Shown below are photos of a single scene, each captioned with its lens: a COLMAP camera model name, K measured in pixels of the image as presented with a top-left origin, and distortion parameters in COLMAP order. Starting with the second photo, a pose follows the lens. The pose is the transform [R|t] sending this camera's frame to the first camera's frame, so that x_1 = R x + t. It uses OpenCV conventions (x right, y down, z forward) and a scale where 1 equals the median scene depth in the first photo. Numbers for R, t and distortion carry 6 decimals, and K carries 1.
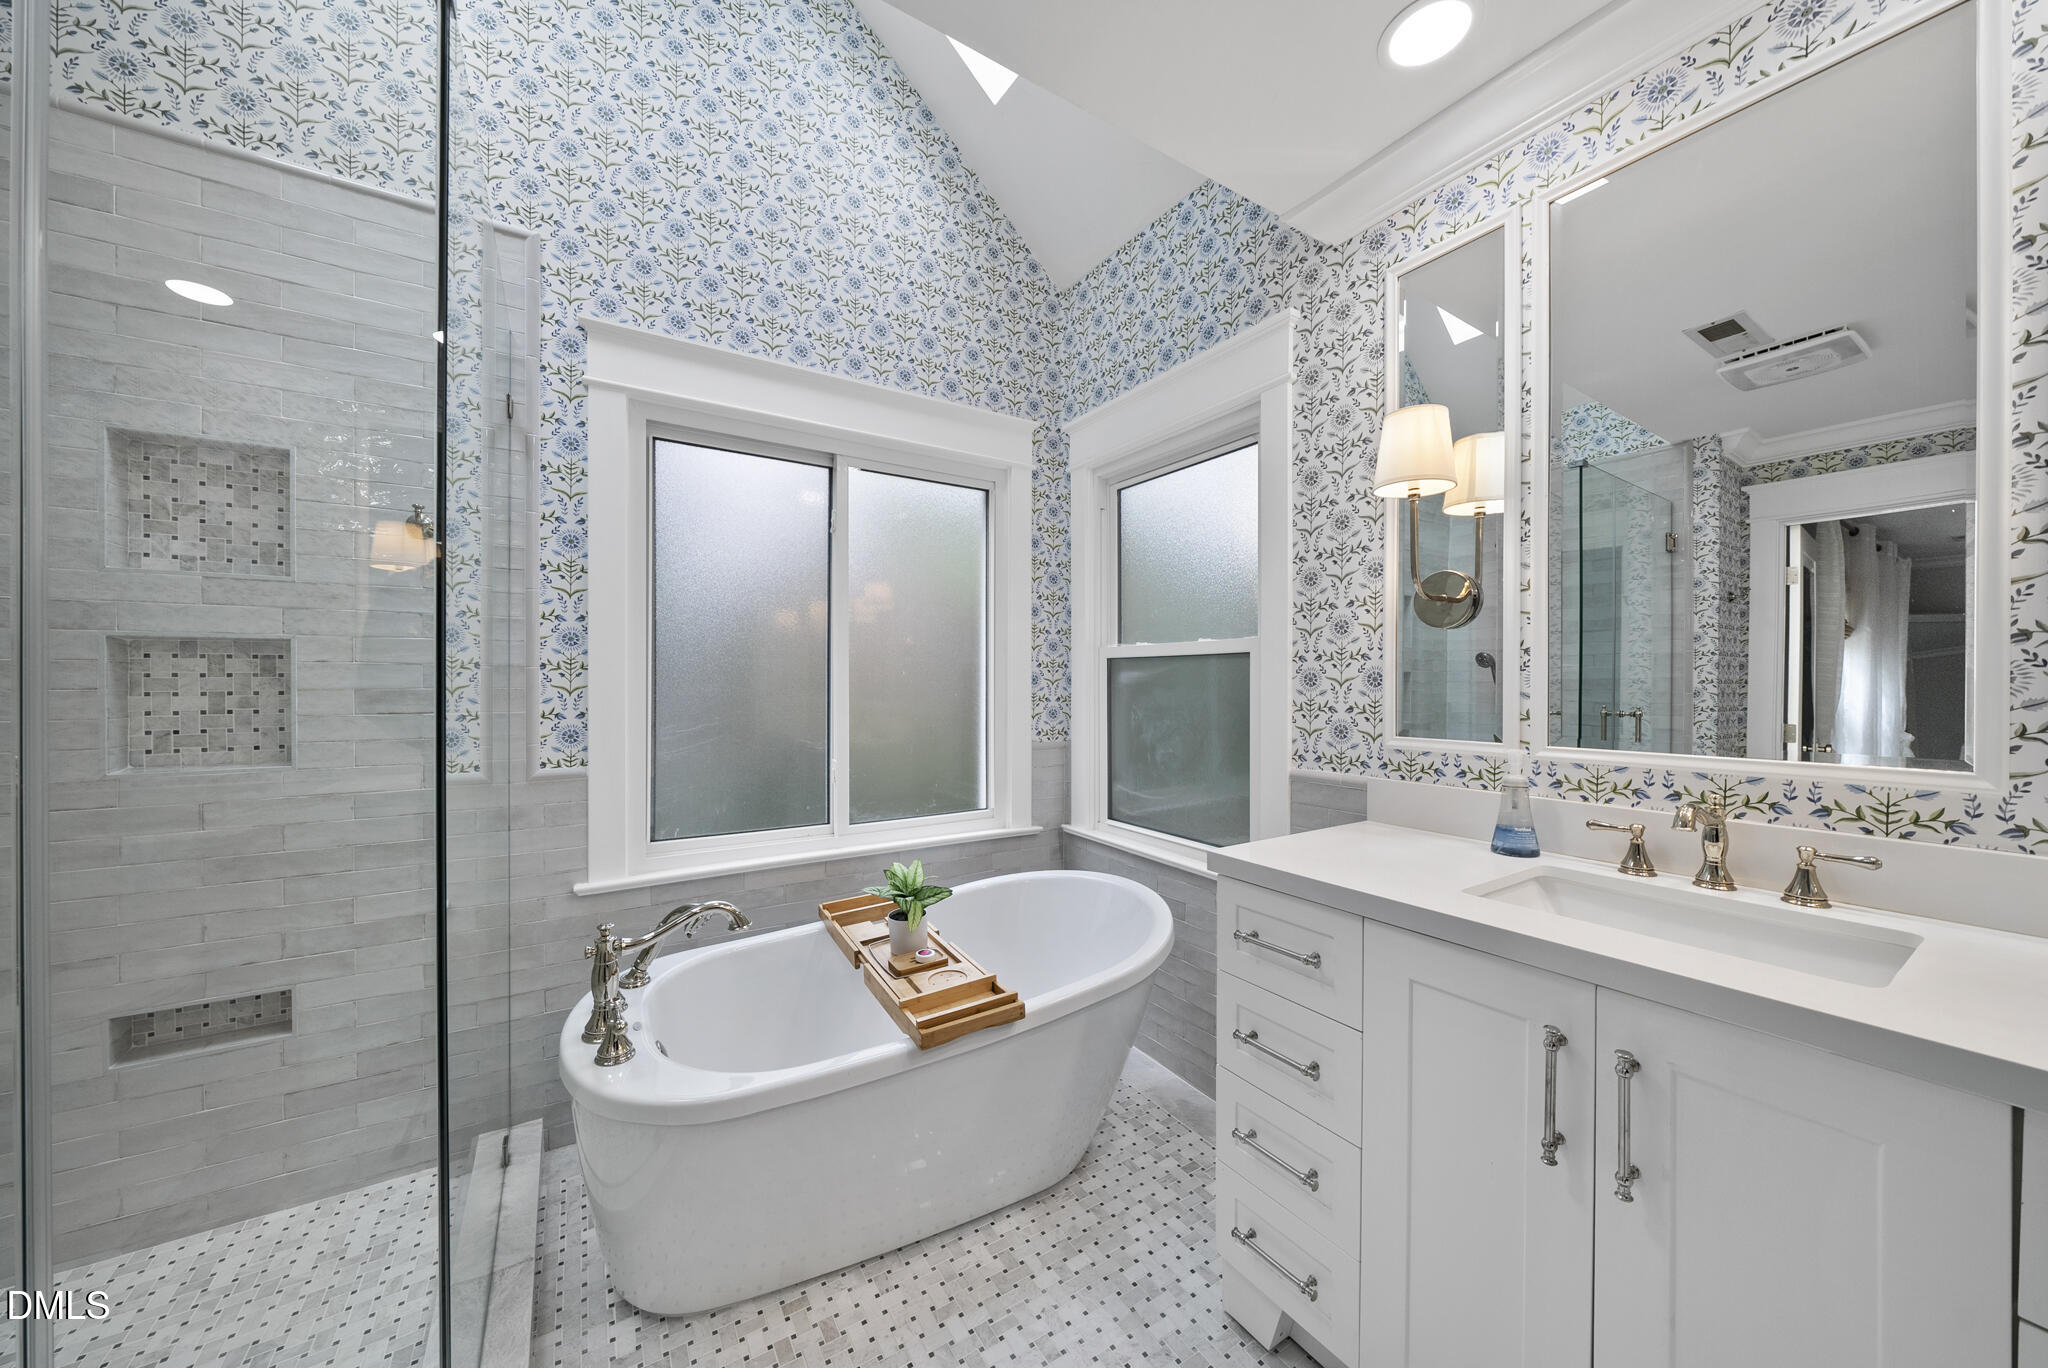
lens RADIAL K [[702.4, 0, 1024.0], [0, 702.4, 684.0], [0, 0, 1]] dist [-0.007103, -0.000250]
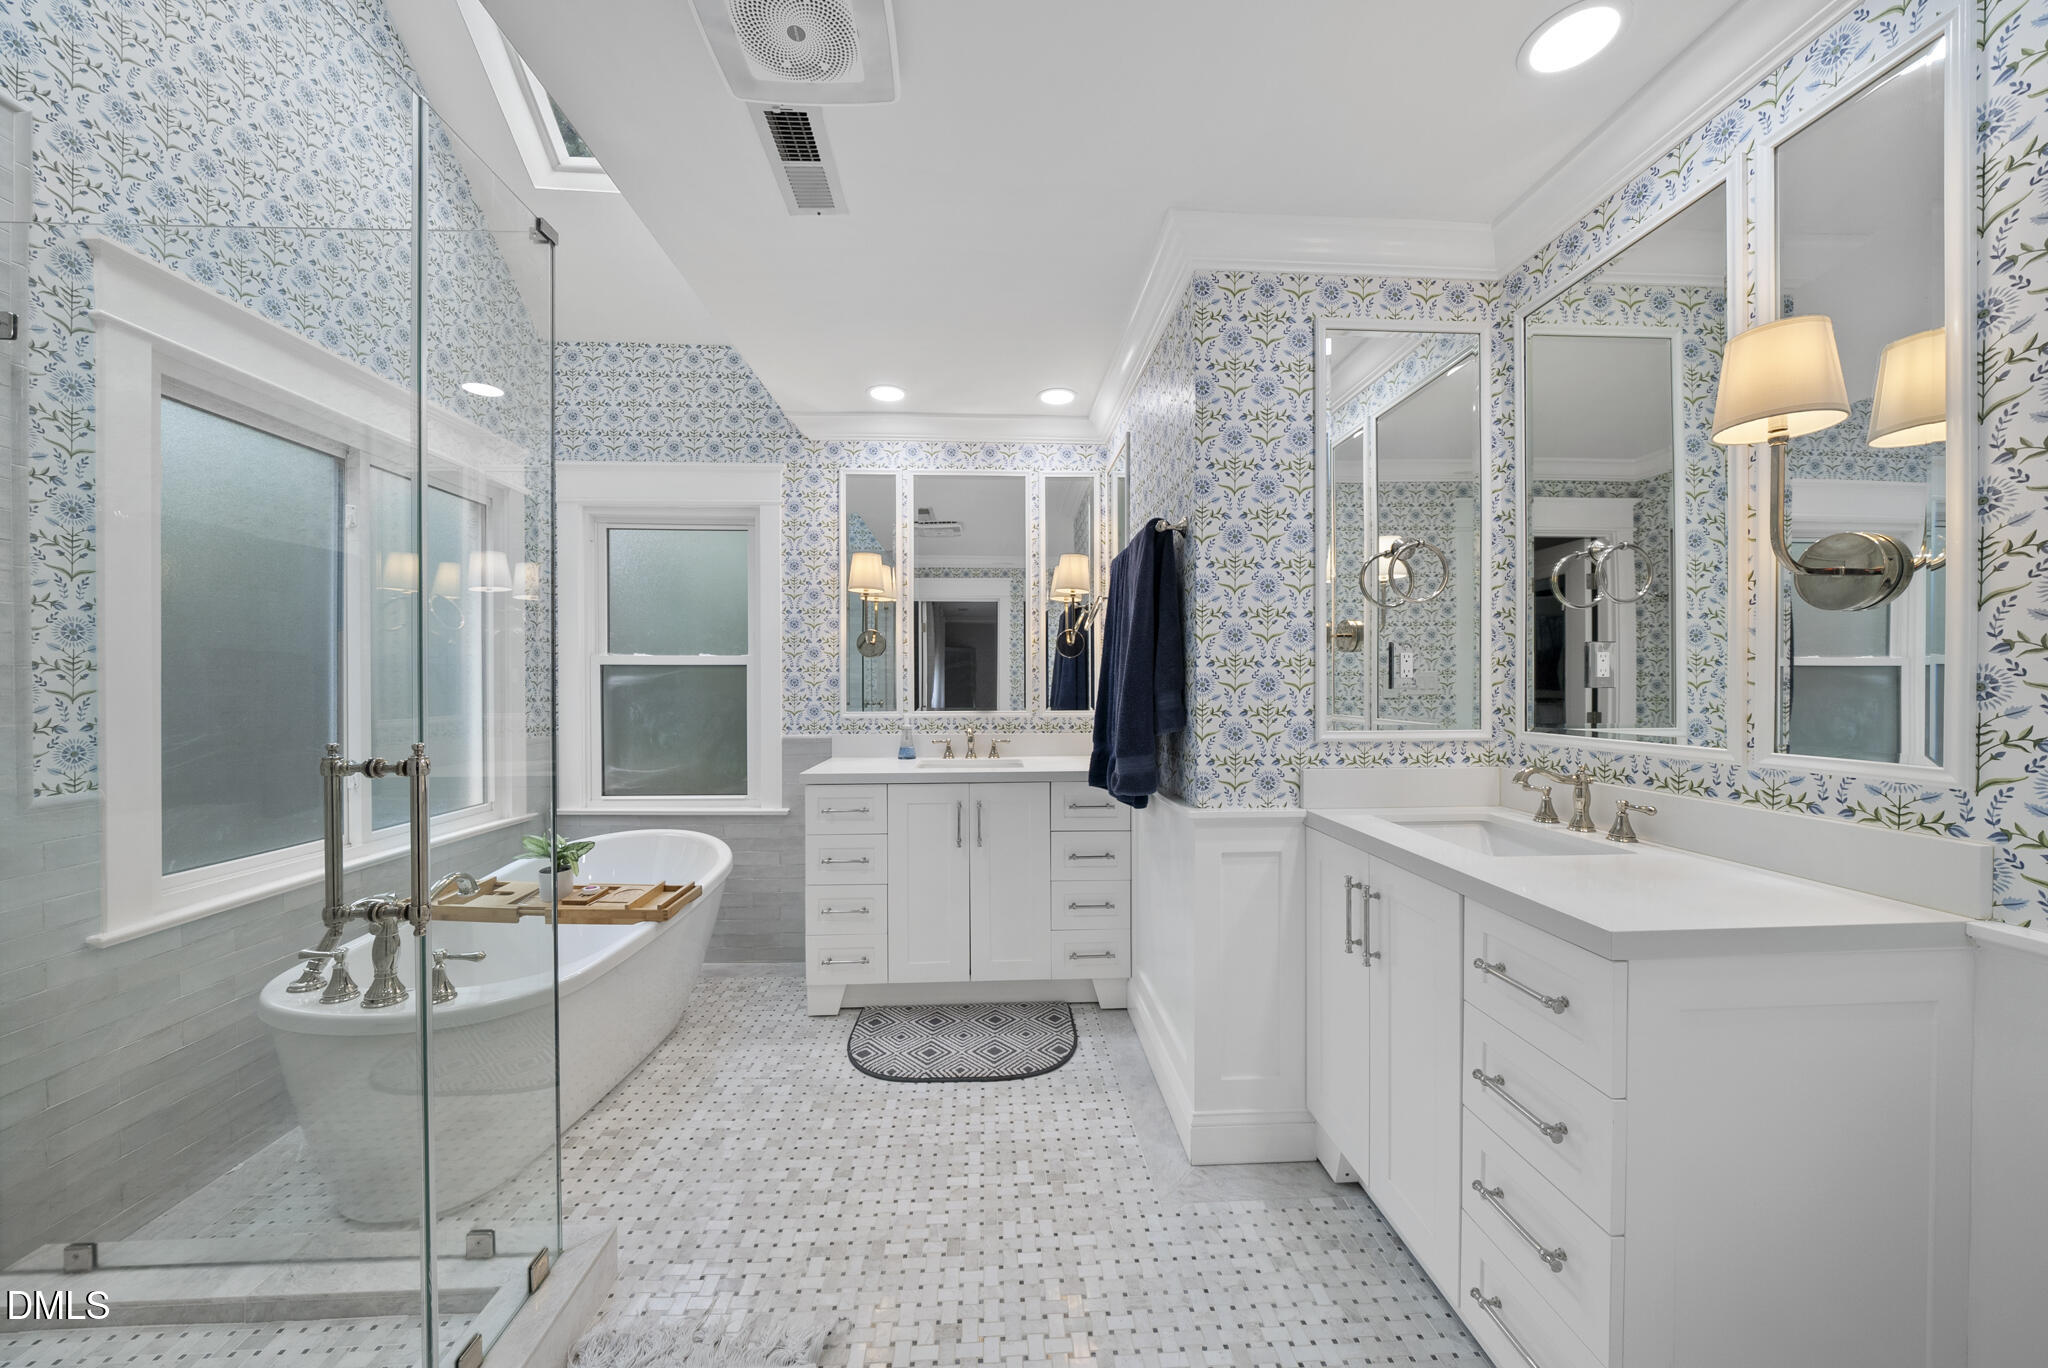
lens RADIAL K [[702.4, 0, 1024.0], [0, 702.4, 684.0], [0, 0, 1]] dist [-0.007103, -0.000250]
pose [[0.487113, -0.002400, 0.873336, -0.824979], [0.005830, 0.999983, -0.000504, 0.001637], [-0.873320, 0.005337, 0.487118, -0.334919]]
